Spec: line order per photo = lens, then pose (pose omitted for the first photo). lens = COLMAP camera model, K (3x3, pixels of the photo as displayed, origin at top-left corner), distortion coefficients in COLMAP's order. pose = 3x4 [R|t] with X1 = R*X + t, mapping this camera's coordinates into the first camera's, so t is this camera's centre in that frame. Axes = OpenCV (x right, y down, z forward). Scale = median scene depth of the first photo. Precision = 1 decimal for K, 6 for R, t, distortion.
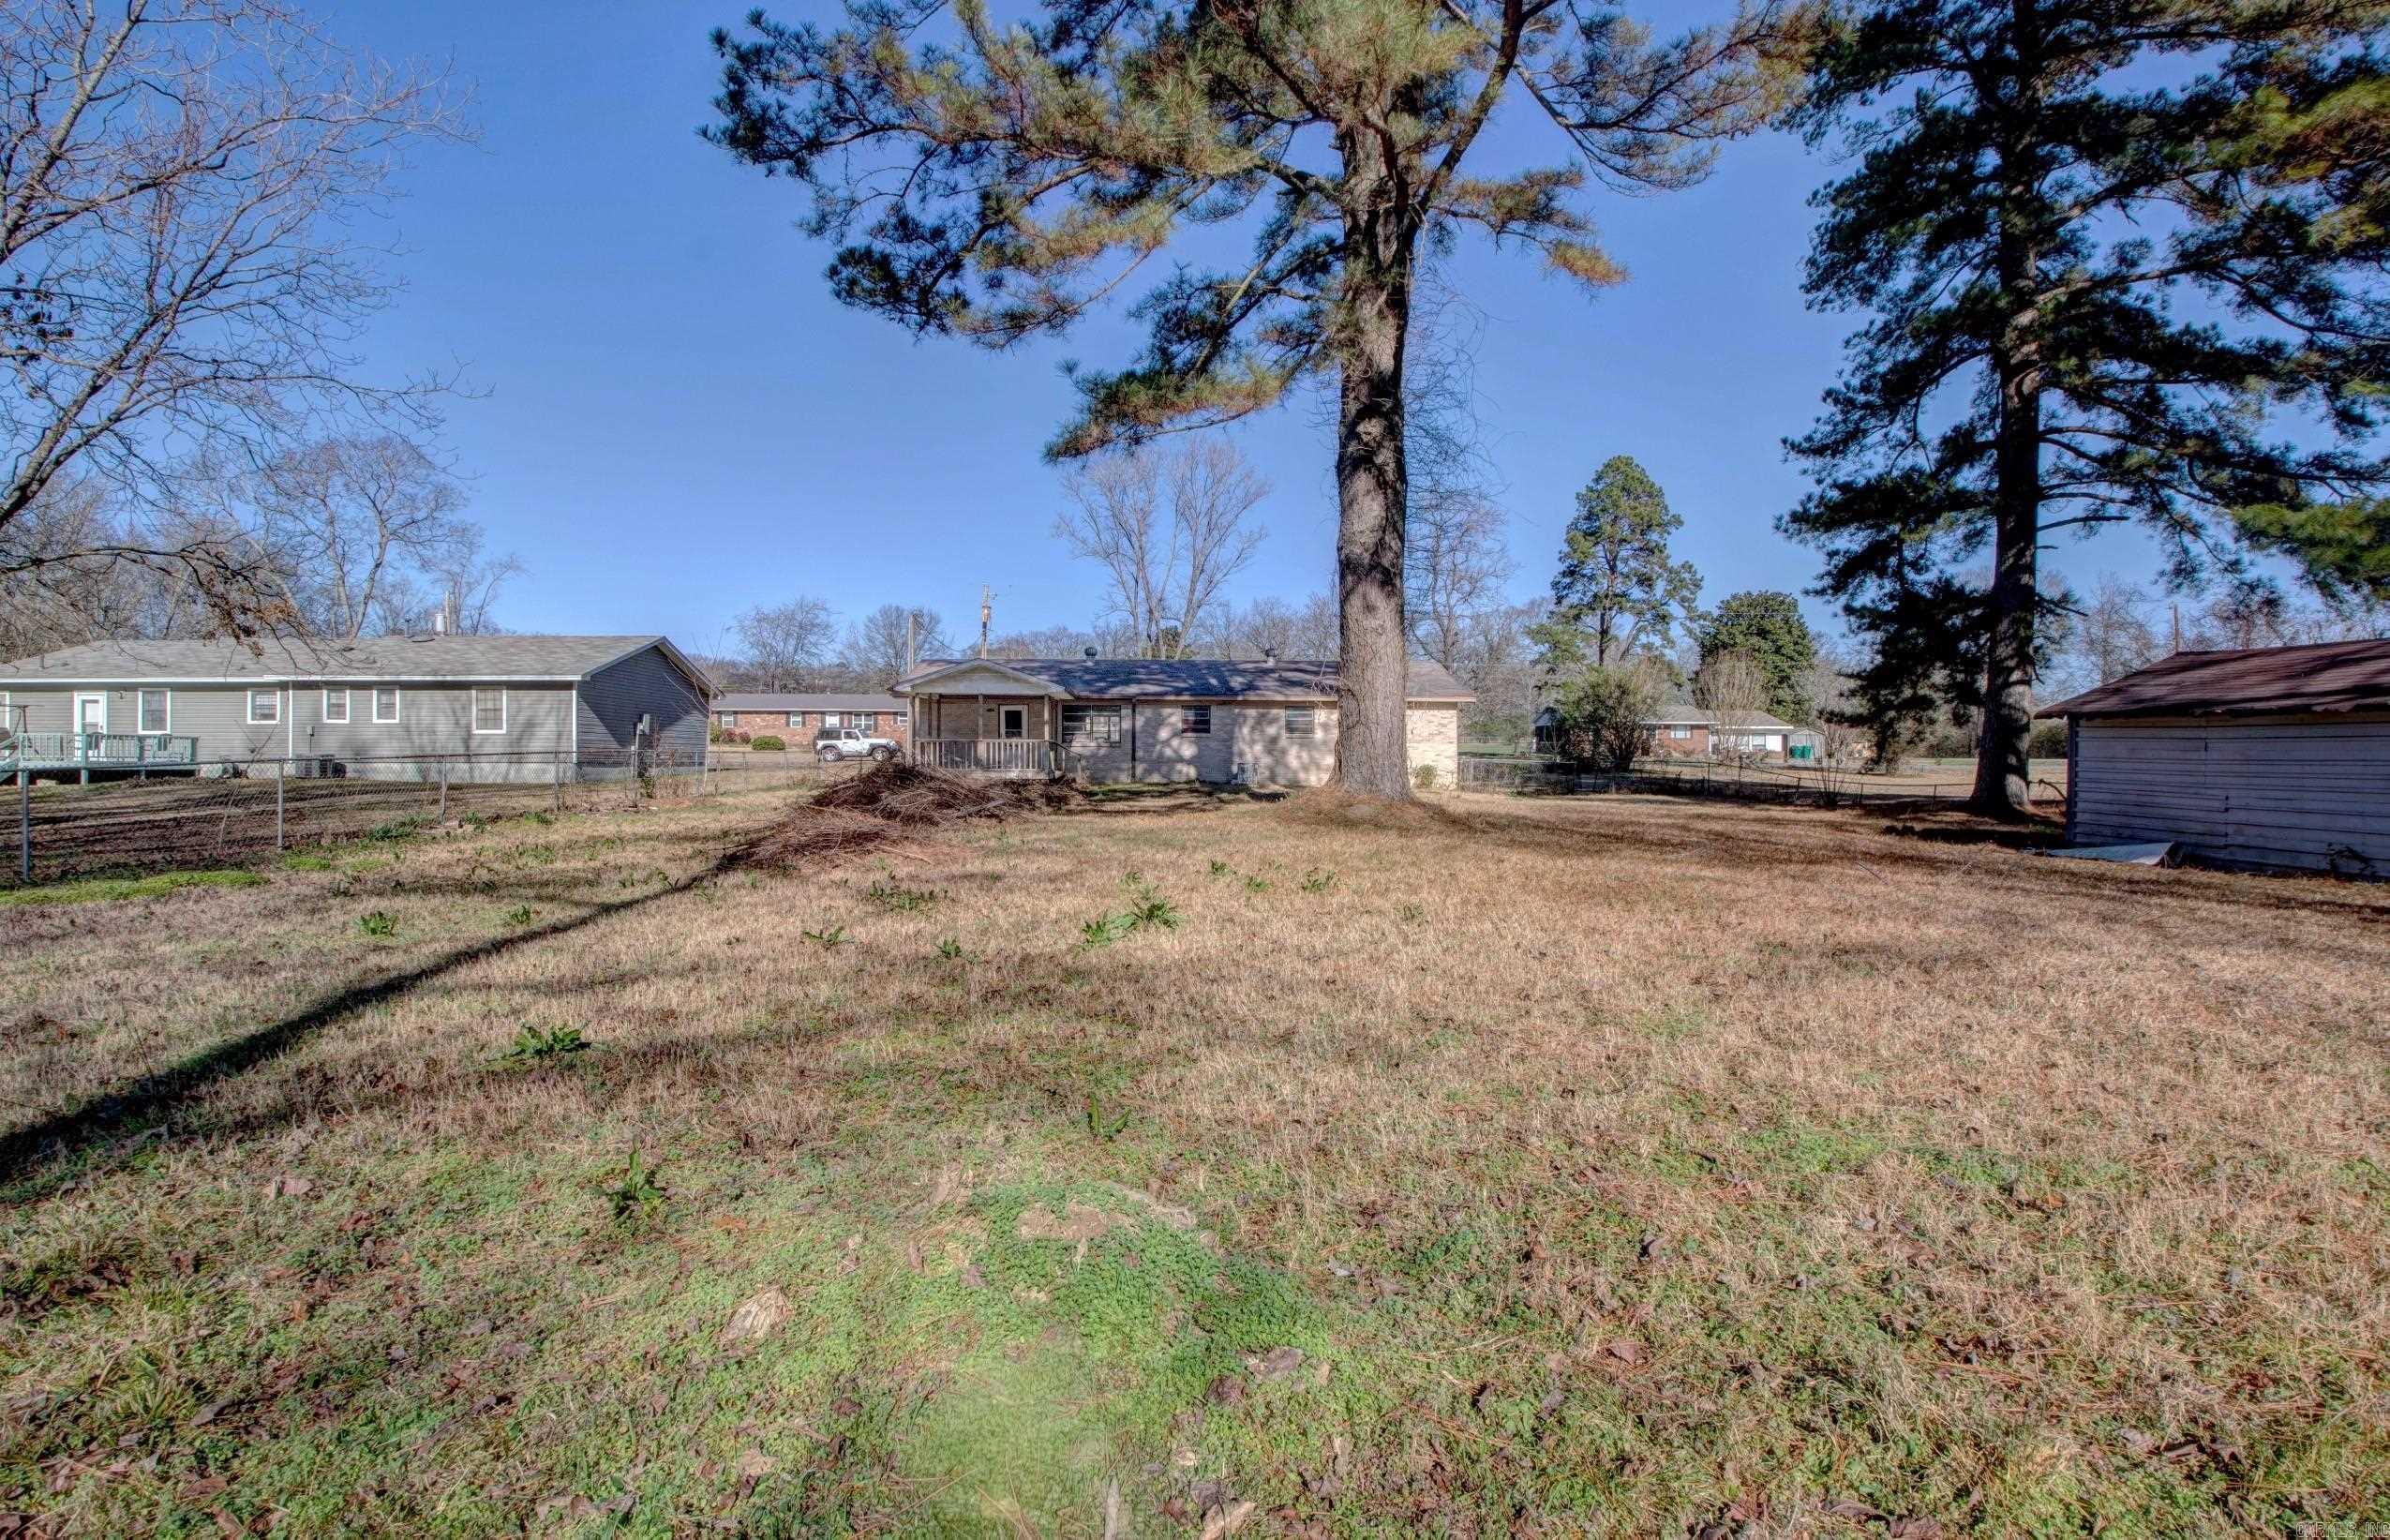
lens RADIAL K [[1113.4, 0, 1176.3], [0, 1113.4, 776.0], [0, 0, 1]] dist [0.002769, -0.014867]
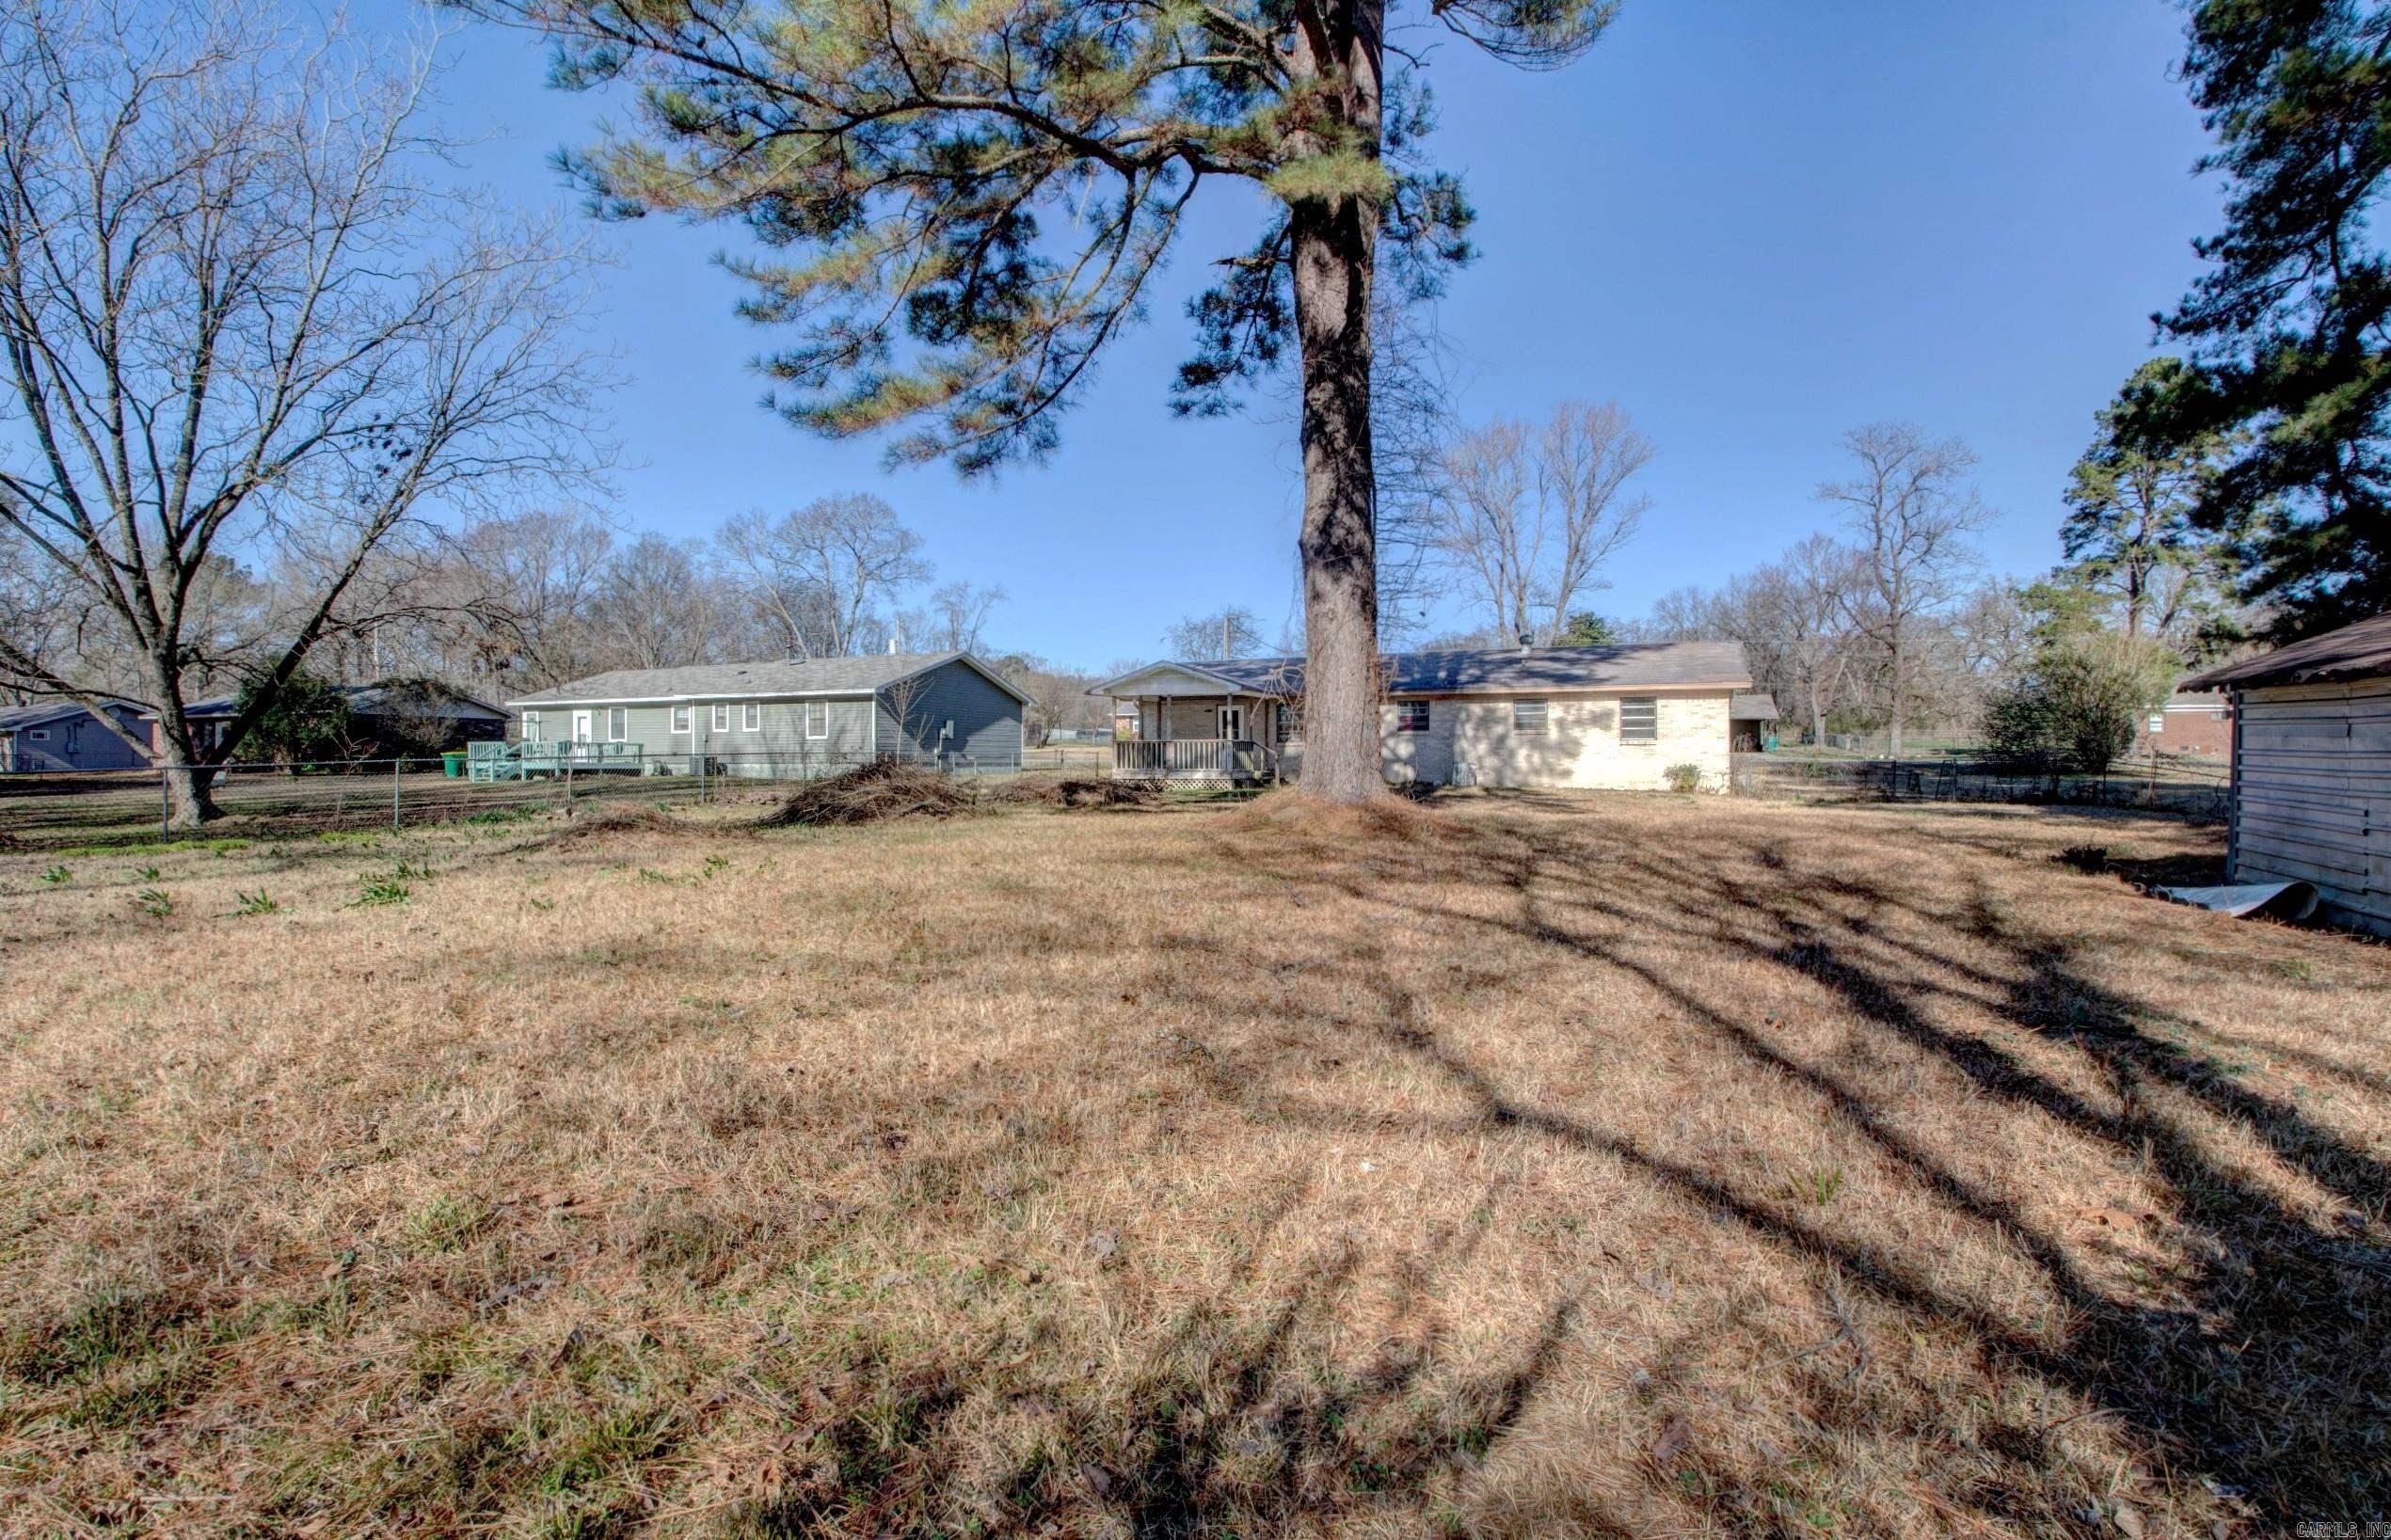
lens RADIAL K [[1113.7, 0, 1175.2], [0, 1113.7, 760.6], [0, 0, 1]] dist [0.002769, -0.014867]
pose [[0.906360, -0.001597, -0.422502, 0.239630], [-0.003281, 0.999936, -0.010818, -0.003221], [0.422492, 0.011191, 0.906297, 0.075545]]
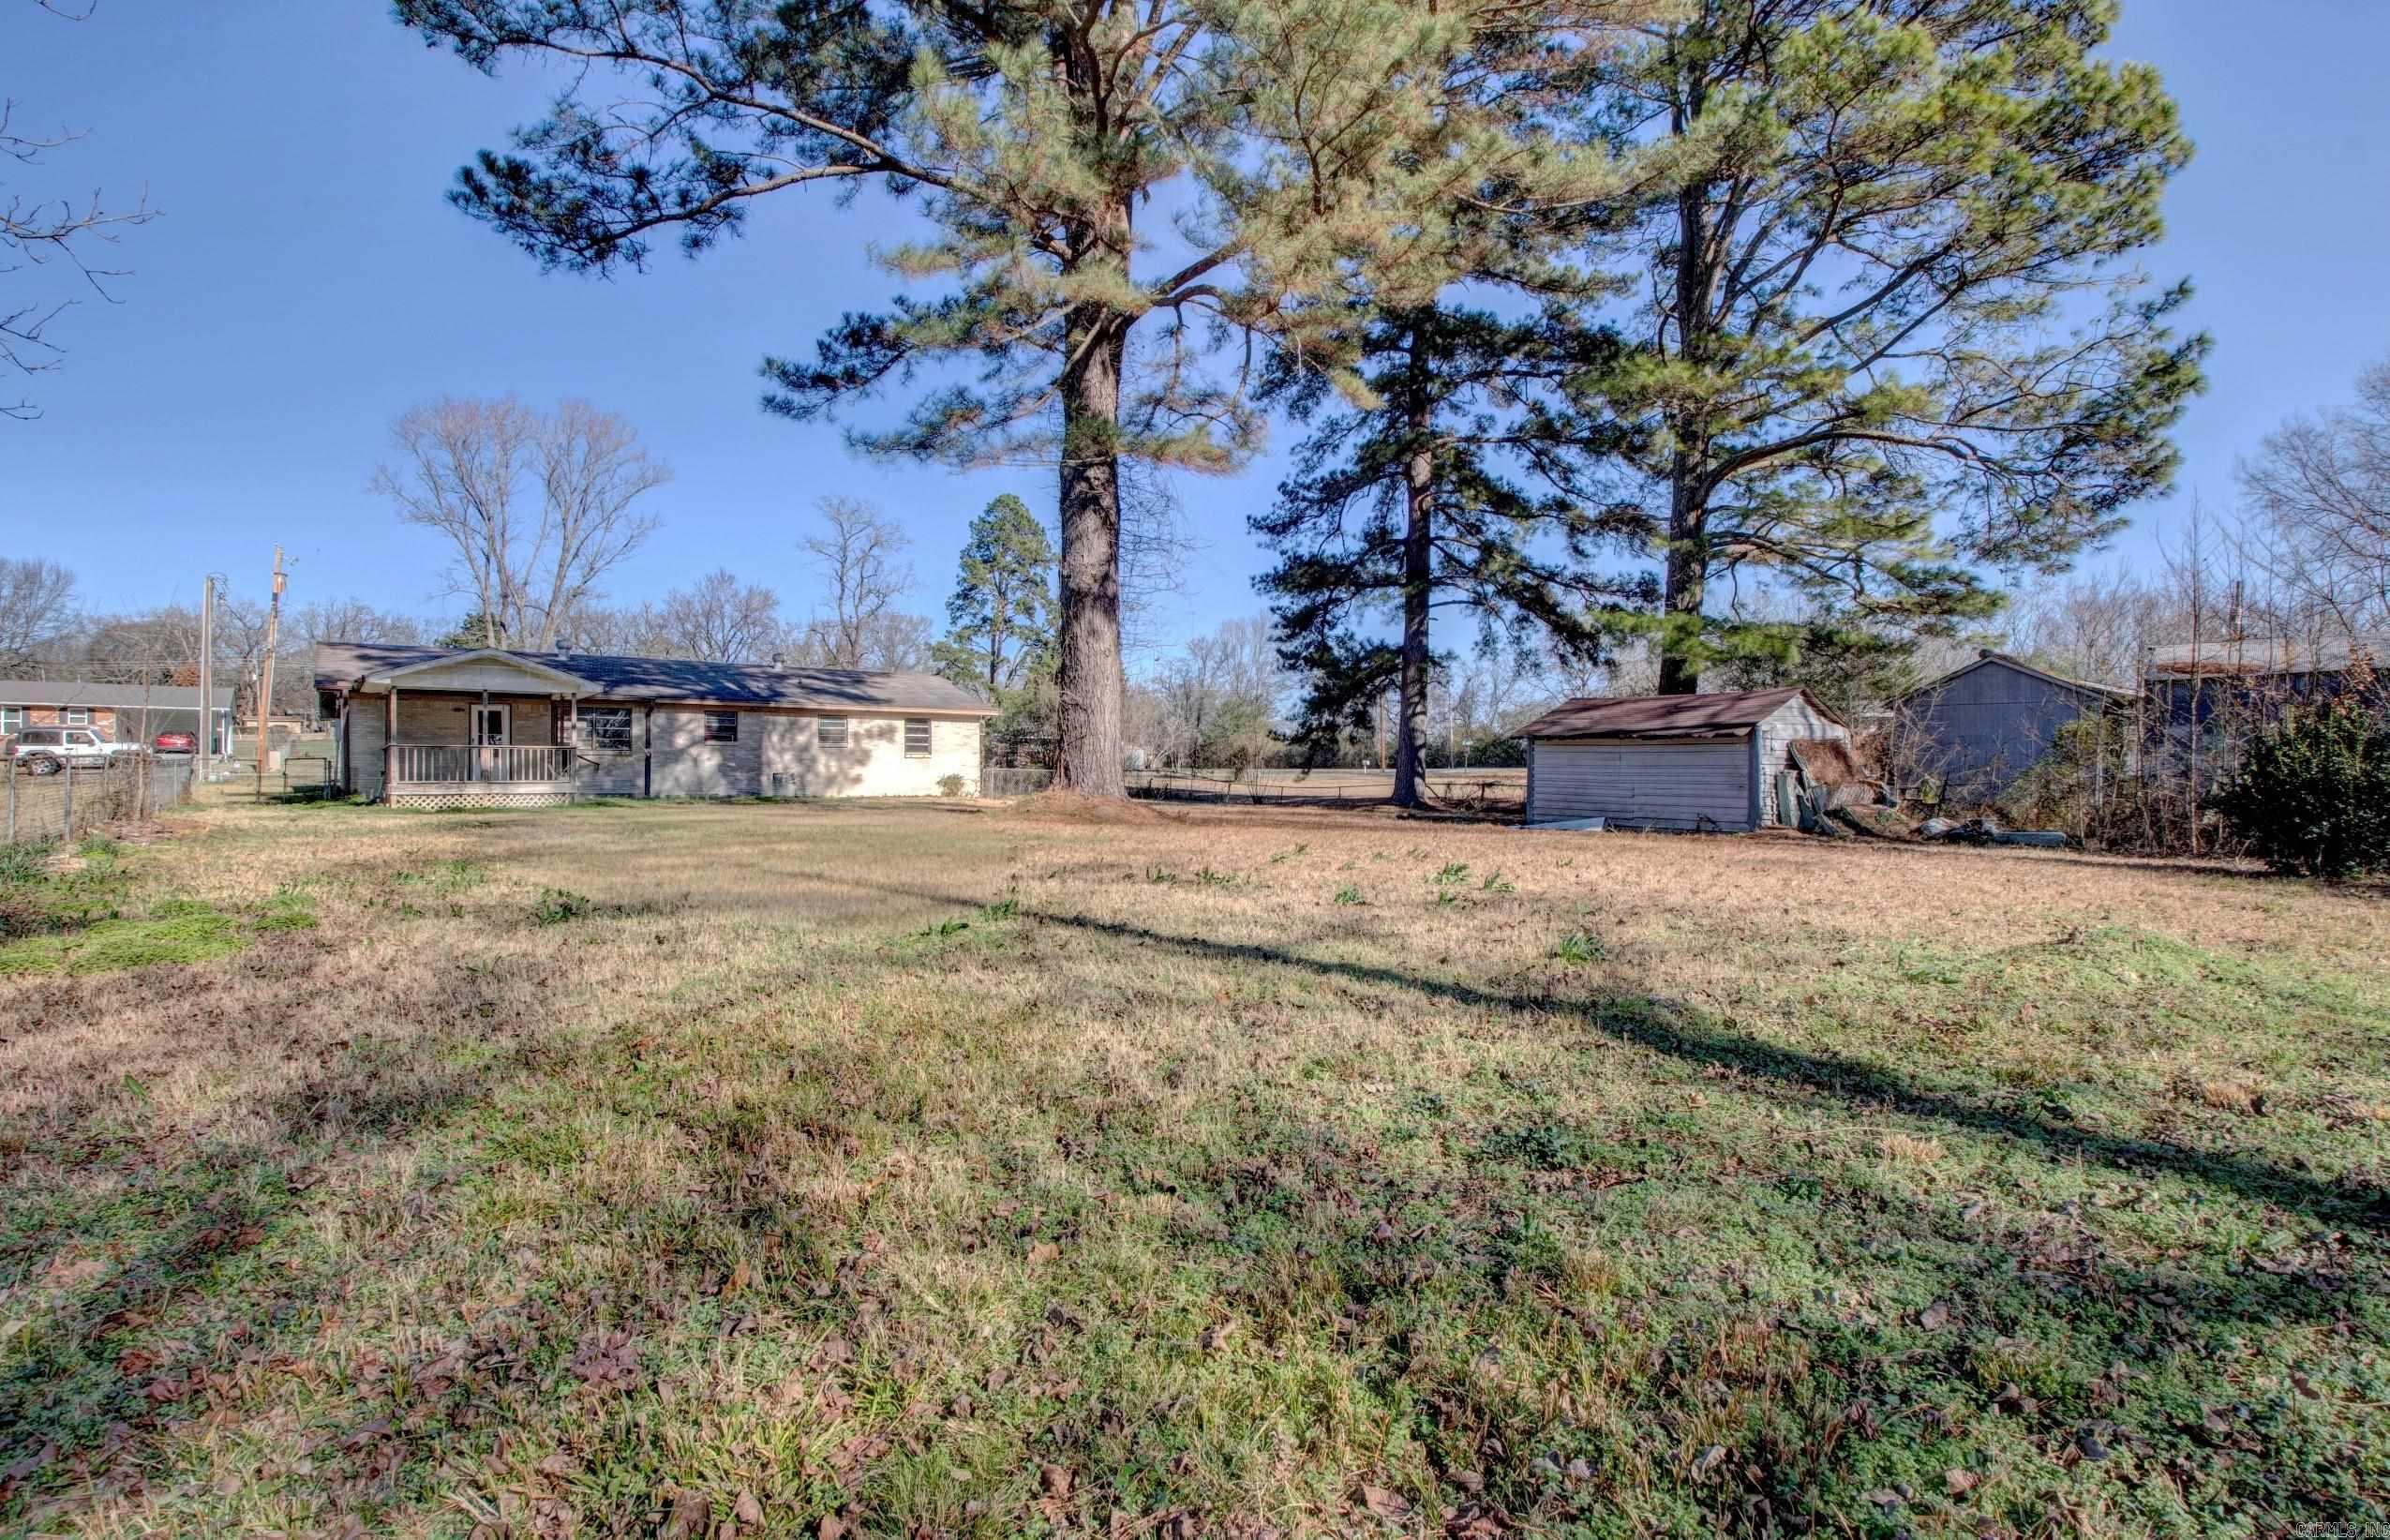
lens RADIAL K [[1113.4, 0, 1197.3], [0, 1113.4, 779.4], [0, 0, 1]] dist [0.002769, -0.014867]
pose [[0.809290, -0.005501, 0.587384, -0.215169], [0.010539, 0.999931, -0.005157, 0.002975], [-0.587315, 0.010364, 0.809292, 0.013164]]
